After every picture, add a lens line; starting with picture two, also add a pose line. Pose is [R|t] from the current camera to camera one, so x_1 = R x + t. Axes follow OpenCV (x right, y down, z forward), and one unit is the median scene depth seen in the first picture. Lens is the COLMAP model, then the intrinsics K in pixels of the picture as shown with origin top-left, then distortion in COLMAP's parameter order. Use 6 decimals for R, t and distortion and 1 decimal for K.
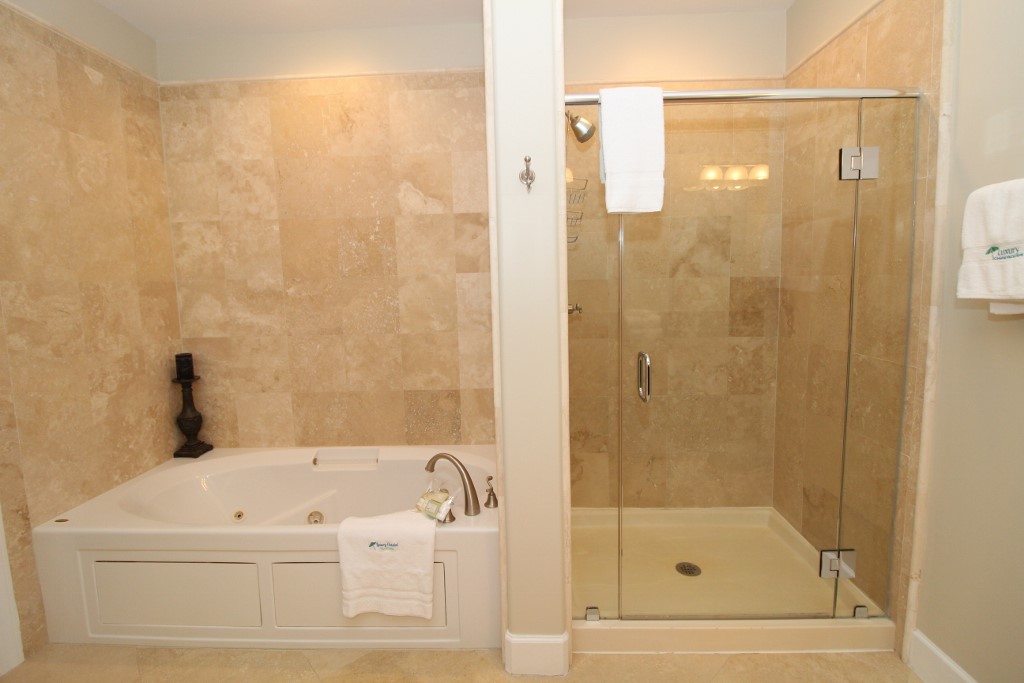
lens RADIAL K [[477.8, 0, 513.0], [0, 477.8, 329.2], [0, 0, 1]] dist [-0.000248, -0.011598]
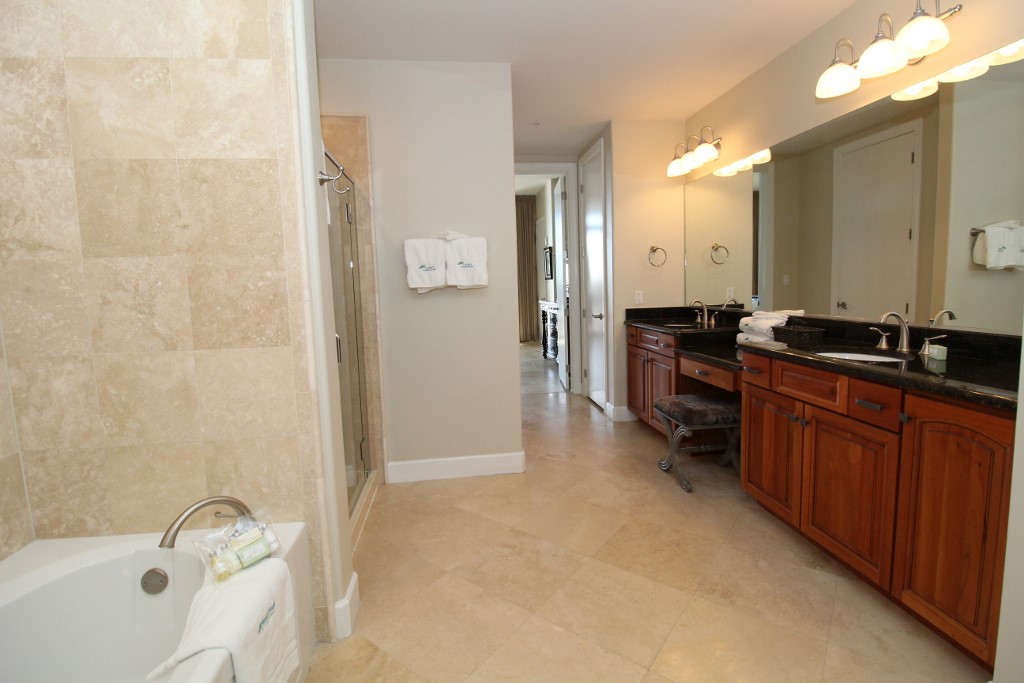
lens RADIAL K [[472.9, 0, 512.5], [0, 472.9, 332.2], [0, 0, 1]] dist [-0.001888, -0.011355]
pose [[-0.156630, -0.066383, 0.985424, -1.151440], [0.141955, 0.985866, 0.088976, 0.015039], [-0.977403, 0.153823, -0.144992, 0.750628]]
